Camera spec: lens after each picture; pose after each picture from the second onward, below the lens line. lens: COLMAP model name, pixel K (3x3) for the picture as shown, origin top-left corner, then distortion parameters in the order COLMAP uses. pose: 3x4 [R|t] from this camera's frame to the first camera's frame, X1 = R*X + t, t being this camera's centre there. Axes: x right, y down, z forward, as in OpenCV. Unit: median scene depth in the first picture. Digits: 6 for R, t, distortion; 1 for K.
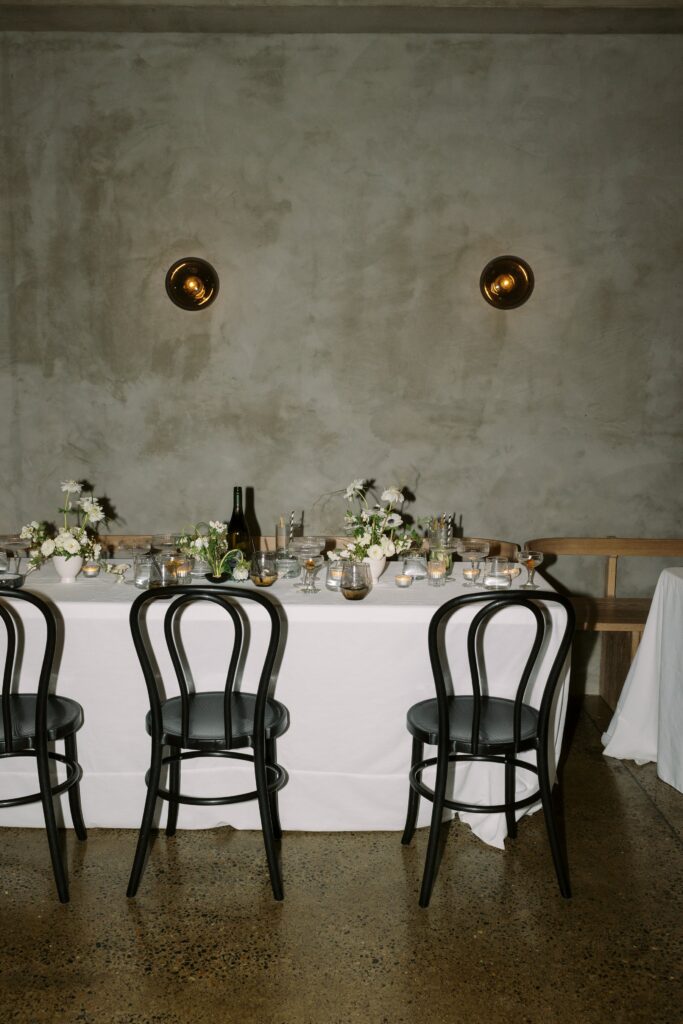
lens RADIAL K [[989.1, 0, 344.9], [0, 989.1, 509.9], [0, 0, 1]] dist [0.004033, 0.004316]
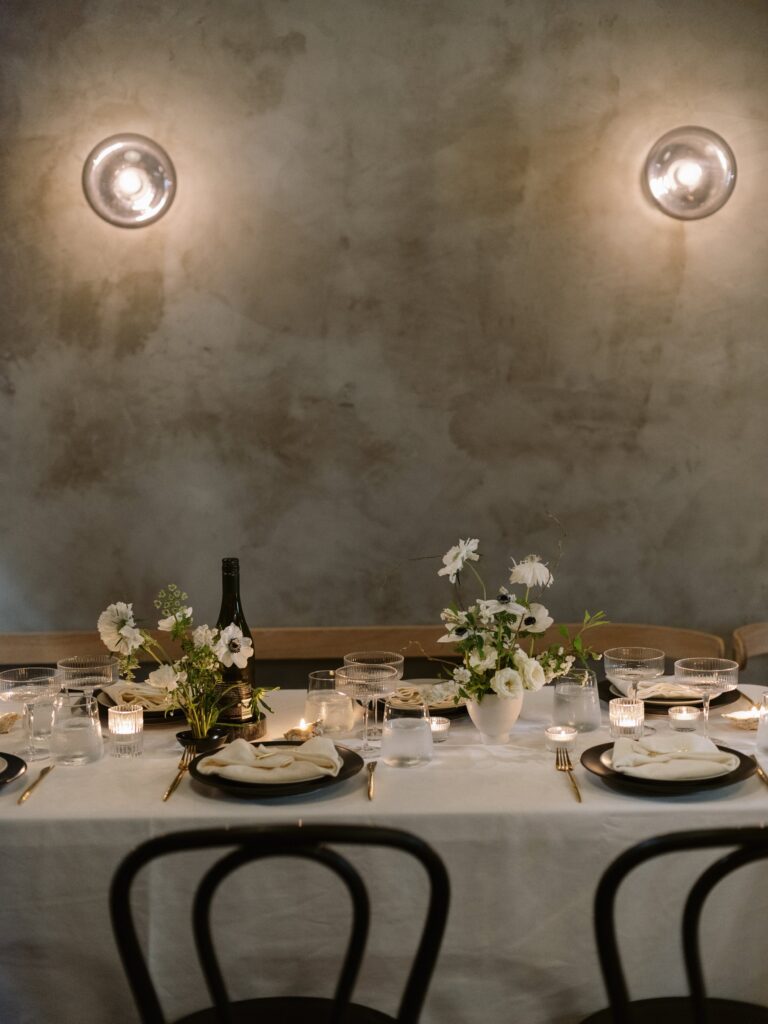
lens RADIAL K [[1393.0, 0, 399.3], [0, 1393.0, 512.5], [0, 0, 1]] dist [0.081791, -0.453996]
pose [[0.998847, -0.019098, 0.044051, -0.040660], [0.019722, 0.999711, -0.013764, -0.027627], [-0.043775, 0.014616, 0.998934, 0.206167]]
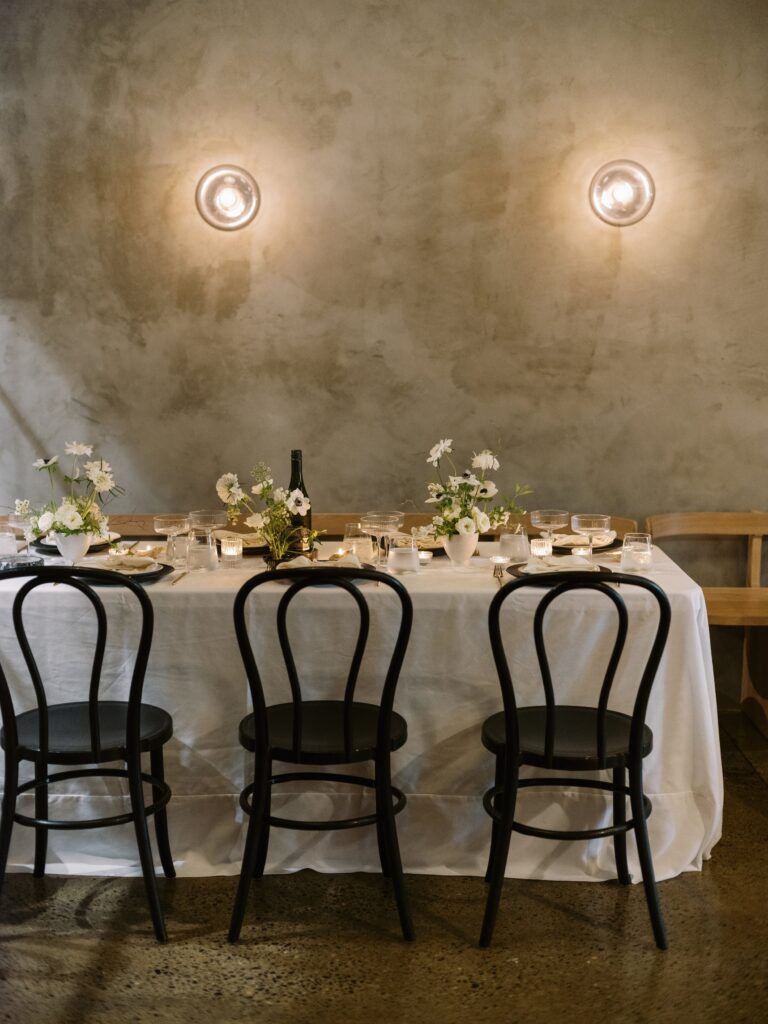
lens RADIAL K [[1393.0, 0, 399.3], [0, 1393.0, 512.5], [0, 0, 1]] dist [0.081791, -0.453996]
pose [[0.999971, -0.007475, 0.001078, -0.019224], [0.007458, 0.999862, 0.014833, 0.009628], [-0.001189, -0.014824, 0.999889, -0.129050]]
